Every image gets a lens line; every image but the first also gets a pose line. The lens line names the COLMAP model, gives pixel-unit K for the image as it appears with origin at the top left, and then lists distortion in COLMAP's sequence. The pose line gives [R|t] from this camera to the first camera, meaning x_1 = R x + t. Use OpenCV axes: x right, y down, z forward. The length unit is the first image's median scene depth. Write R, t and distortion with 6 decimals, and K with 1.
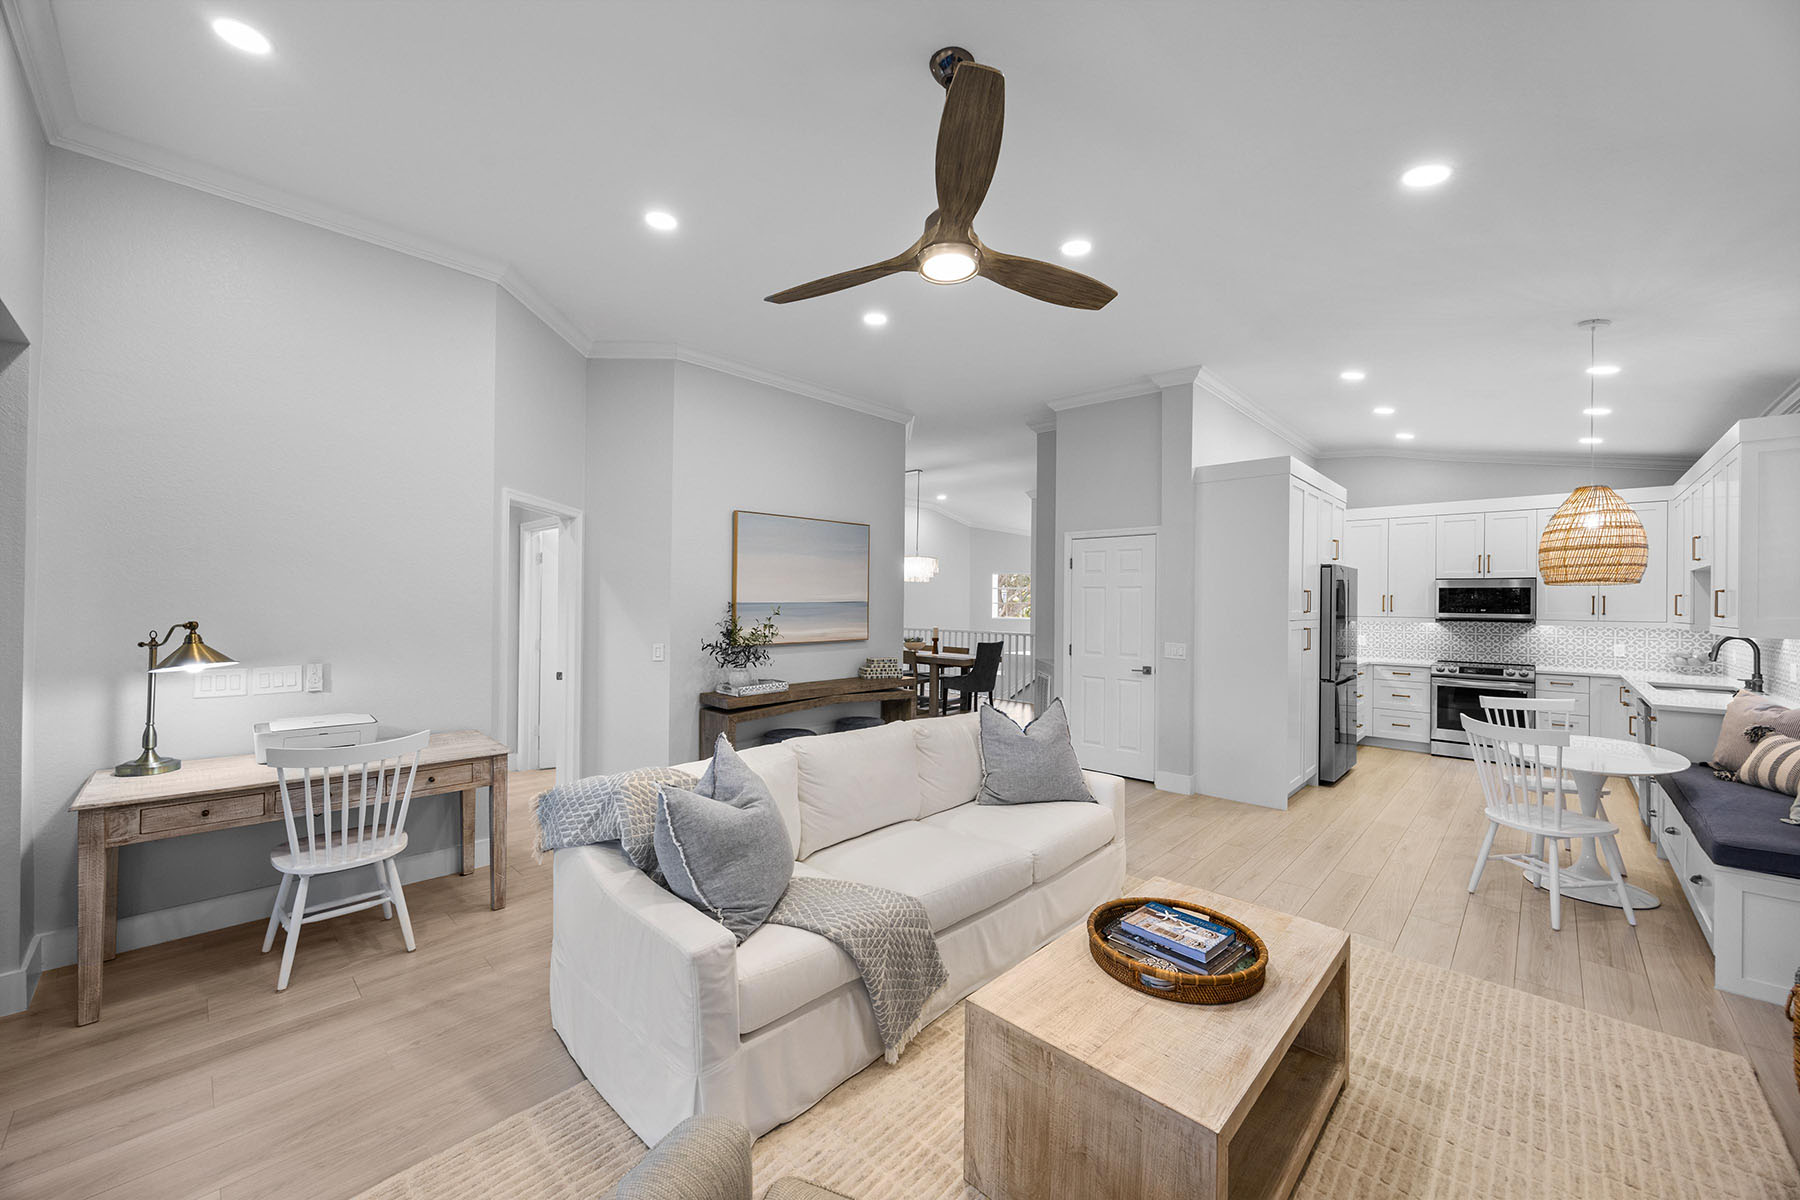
lens RADIAL K [[678.8, 0, 900.0], [0, 678.8, 600.0], [0, 0, 1]] dist [-0.000134, 0.000041]
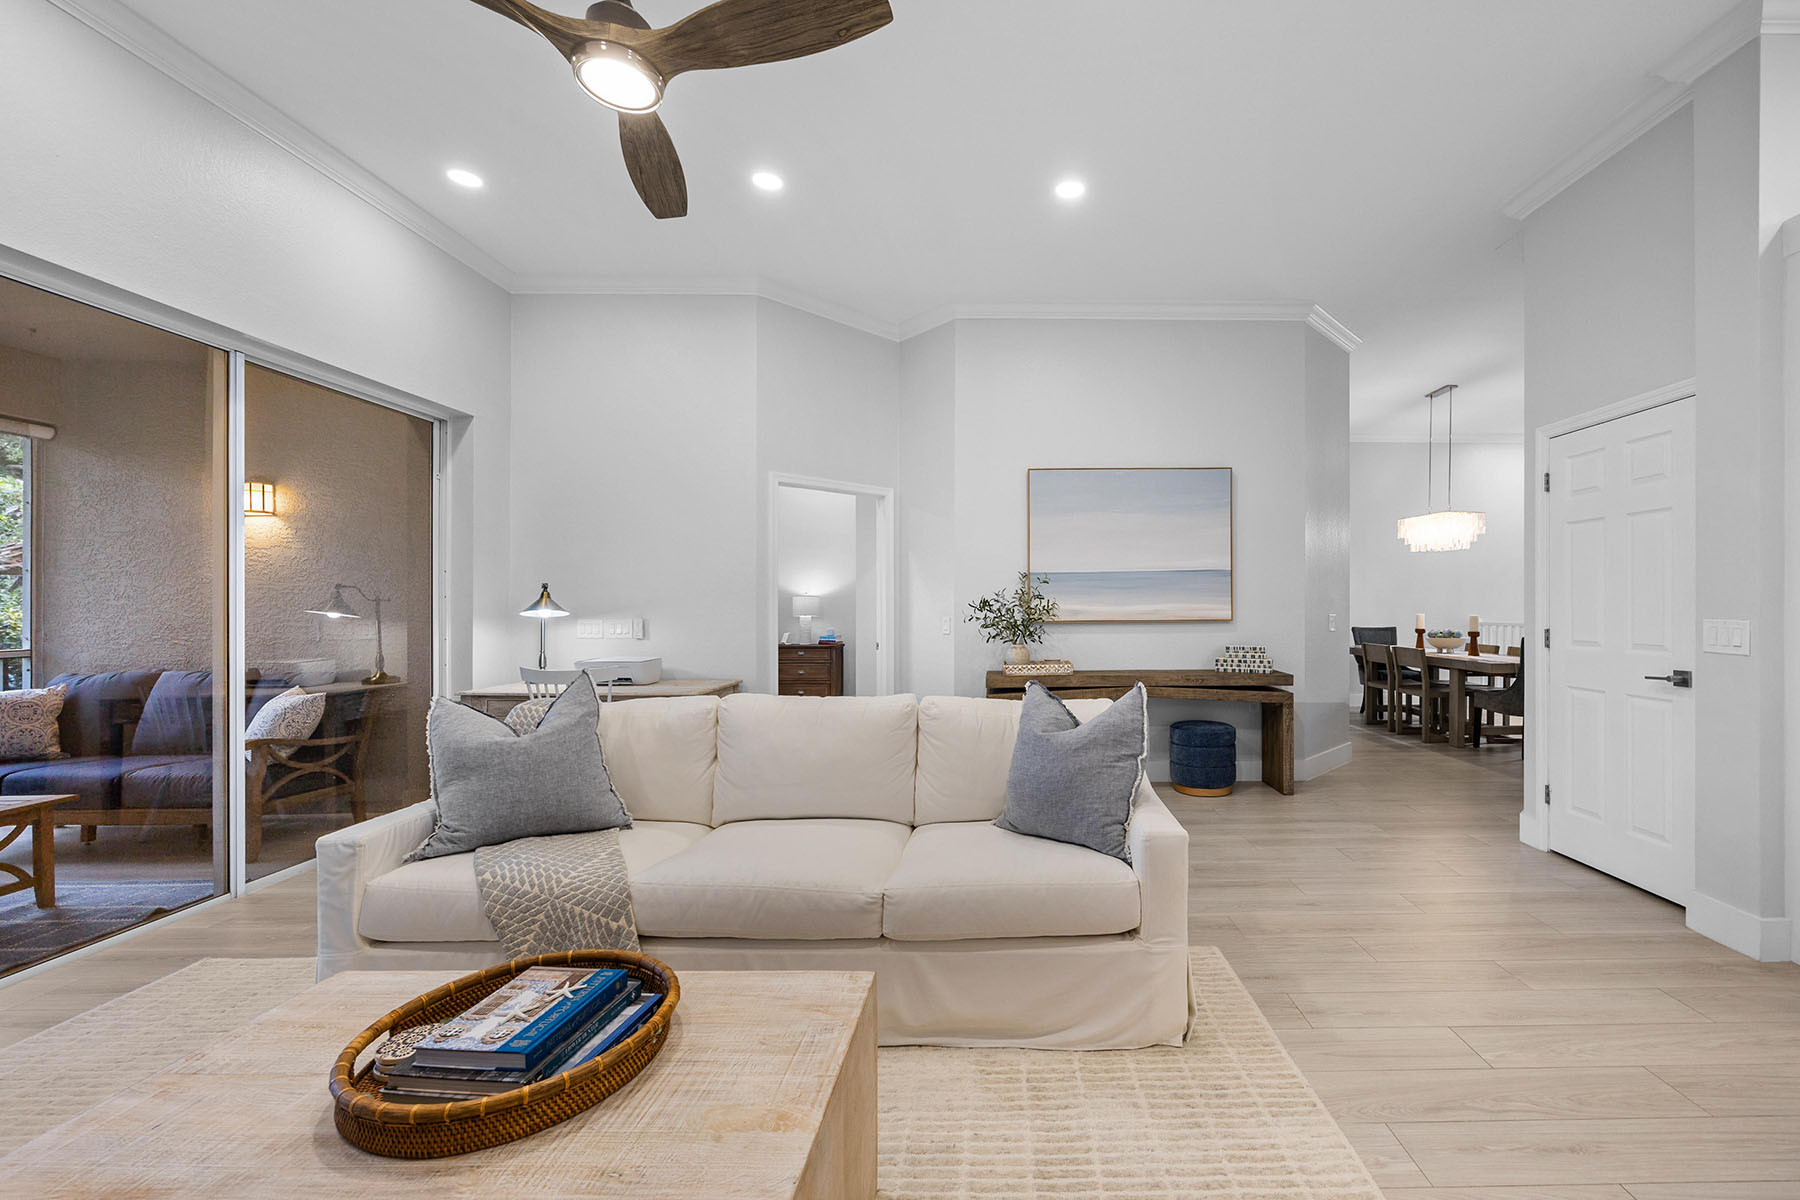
lens RADIAL K [[728.1, 0, 1007.5], [0, 728.1, 602.3], [0, 0, 1]] dist [-0.008231, -0.000386]
pose [[0.707256, -0.014363, -0.706811, 0.396125], [0.010167, 0.999897, -0.010145, 0.049999], [0.706884, -0.000011, 0.707329, 0.294311]]
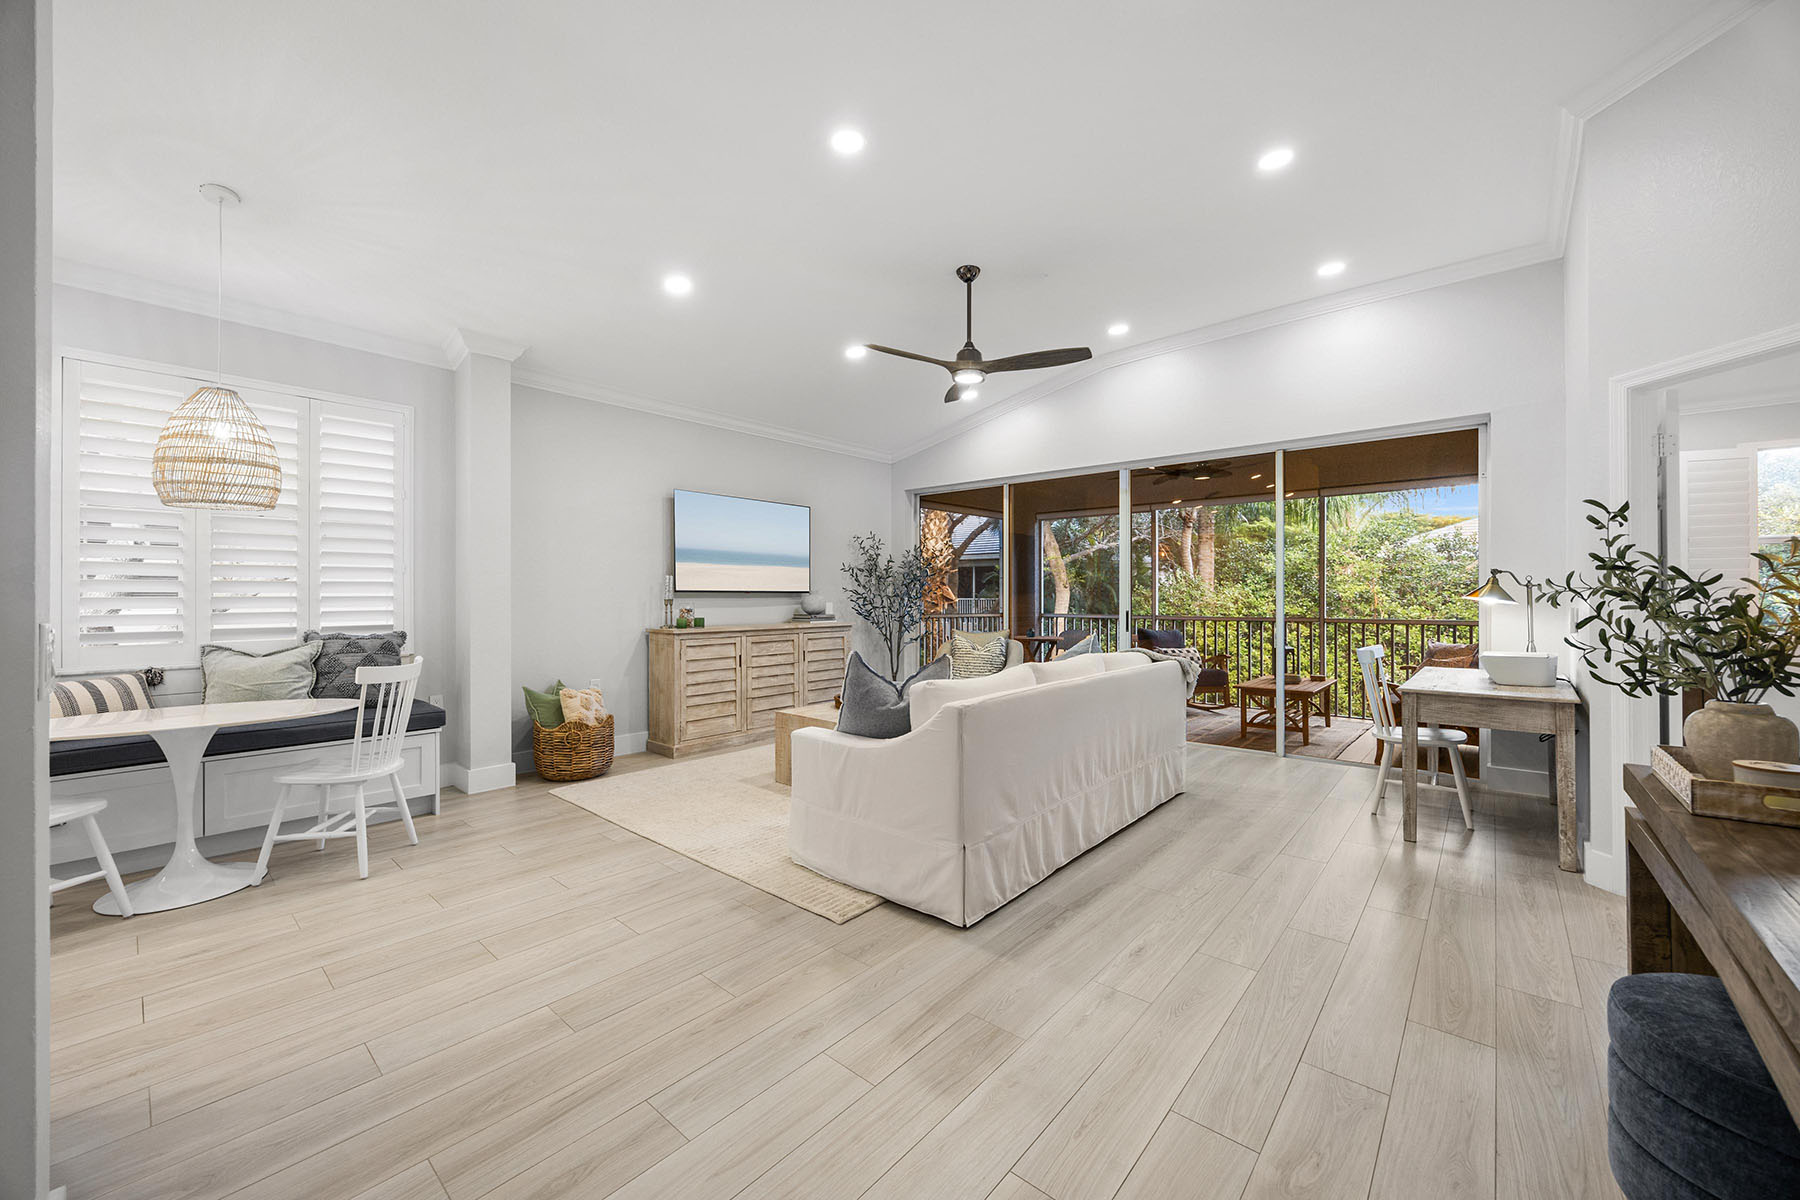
lens RADIAL K [[688.8, 0, 897.3], [0, 688.8, 595.6], [0, 0, 1]] dist [-0.009221, -0.000009]
pose [[-0.999014, -0.009322, -0.043402, 0.146215], [-0.009096, 0.999944, -0.005408, 0.053147], [0.043450, -0.005008, -0.999043, 1.202452]]
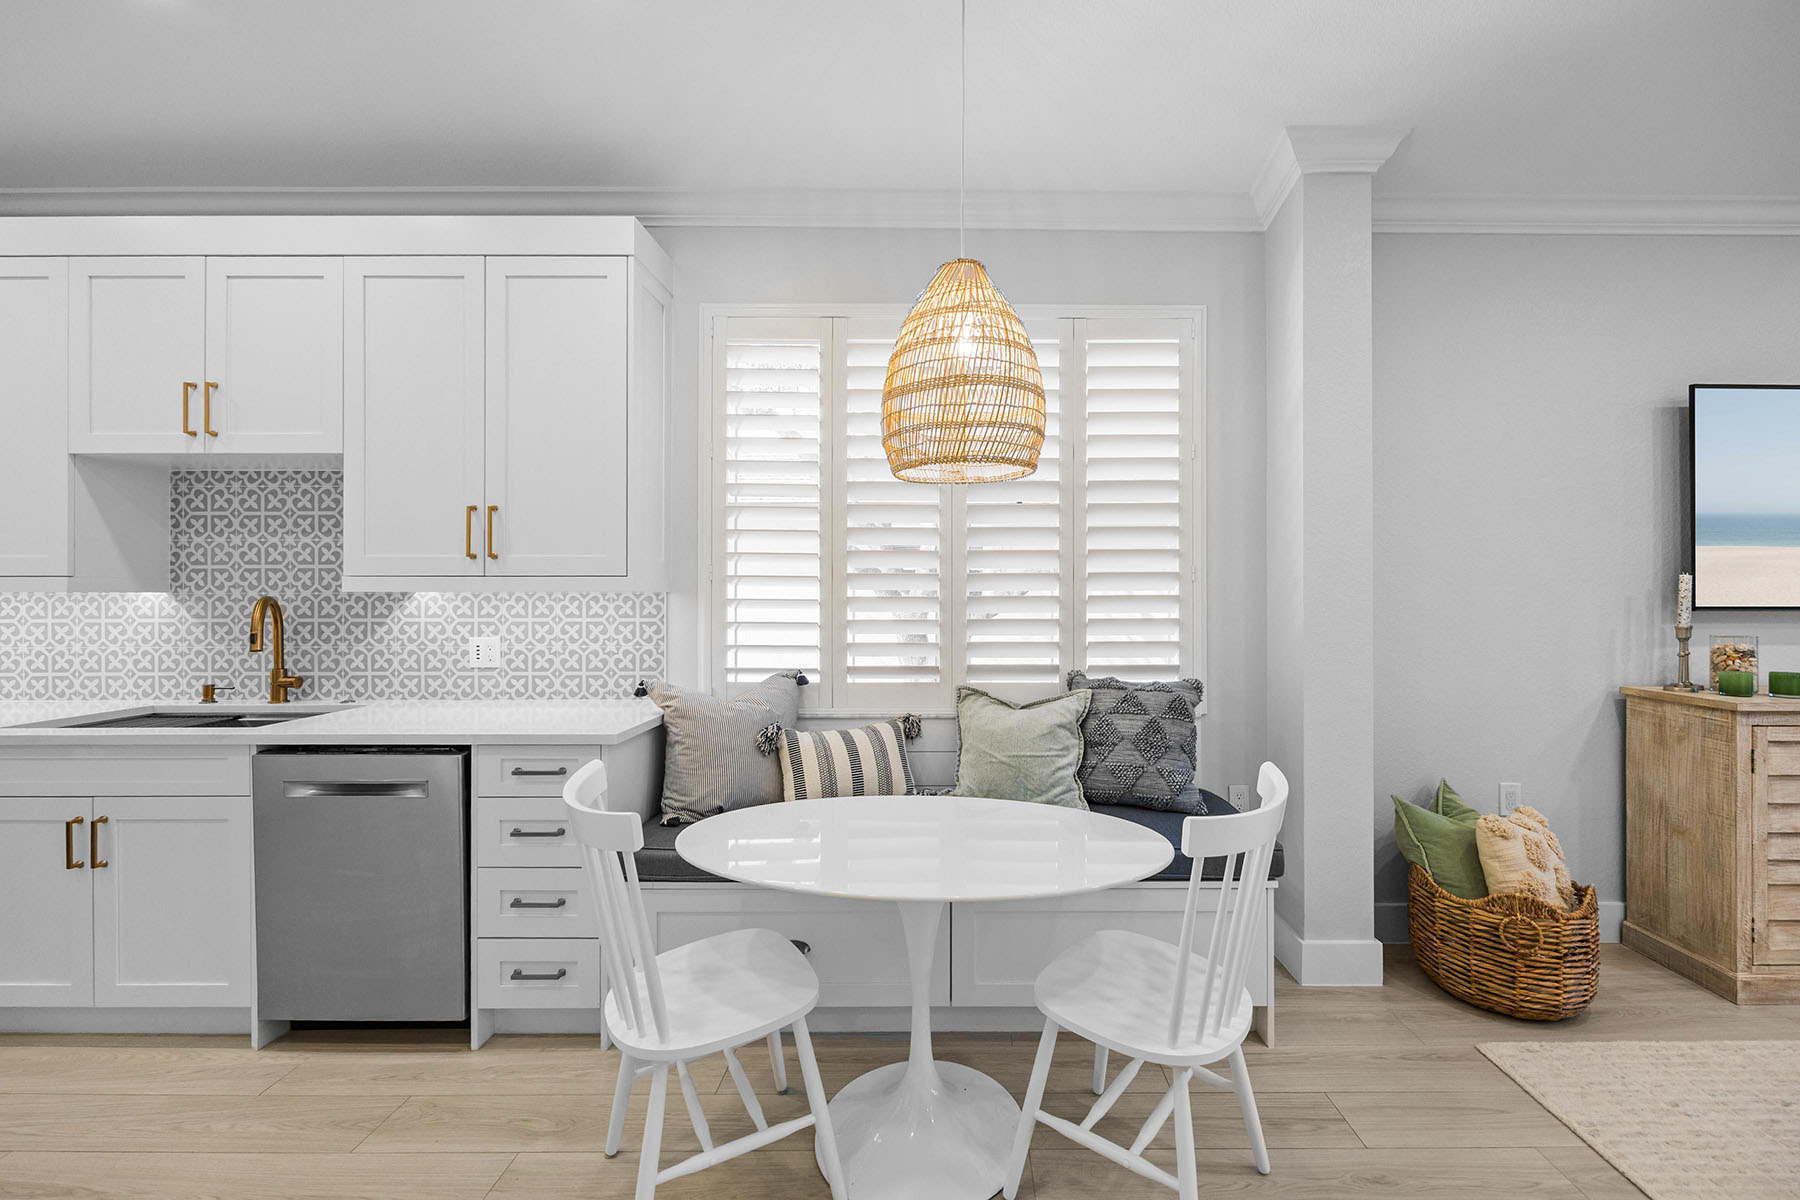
lens RADIAL K [[715.6, 0, 950.0], [0, 715.6, 592.0], [0, 0, 1]] dist [-0.002201, -0.000337]
pose [[-0.692227, -0.009010, 0.721623, 0.428776], [-0.009951, 0.999946, 0.002940, 0.036673], [-0.721611, -0.005146, -0.692280, 0.868845]]
